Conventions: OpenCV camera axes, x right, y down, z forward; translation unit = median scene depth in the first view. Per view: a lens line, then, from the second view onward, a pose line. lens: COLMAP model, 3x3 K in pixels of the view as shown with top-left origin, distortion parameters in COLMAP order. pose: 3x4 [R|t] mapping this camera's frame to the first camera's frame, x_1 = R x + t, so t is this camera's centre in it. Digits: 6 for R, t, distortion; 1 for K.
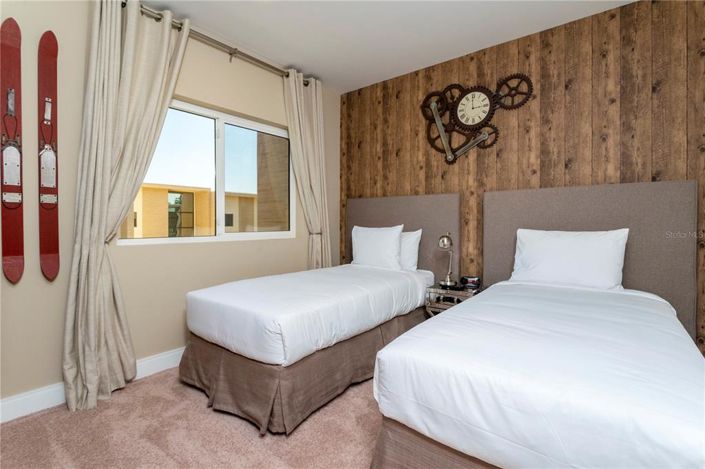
lens RADIAL K [[331.2, 0, 352.5], [0, 331.2, 234.5], [0, 0, 1]] dist [-0.002477, -0.000050]
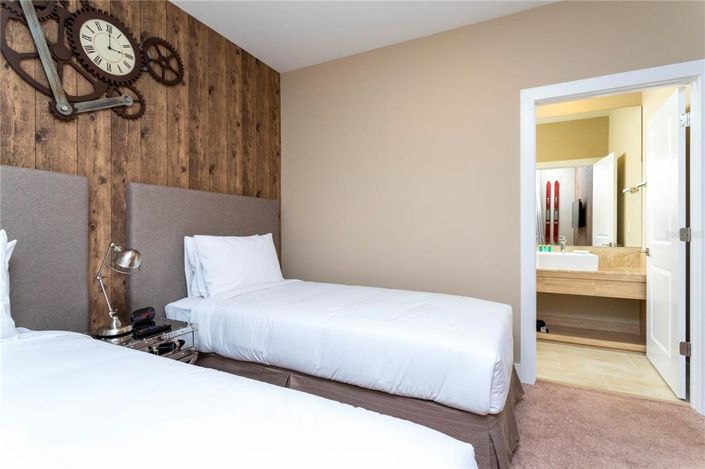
lens RADIAL K [[331.2, 0, 352.5], [0, 331.2, 234.5], [0, 0, 1]] dist [-0.002477, -0.000050]
pose [[-0.203636, -0.043409, 0.978084, -0.399402], [-0.009881, 0.999057, 0.042283, -0.054426], [-0.978997, -0.001054, -0.203872, 0.708655]]
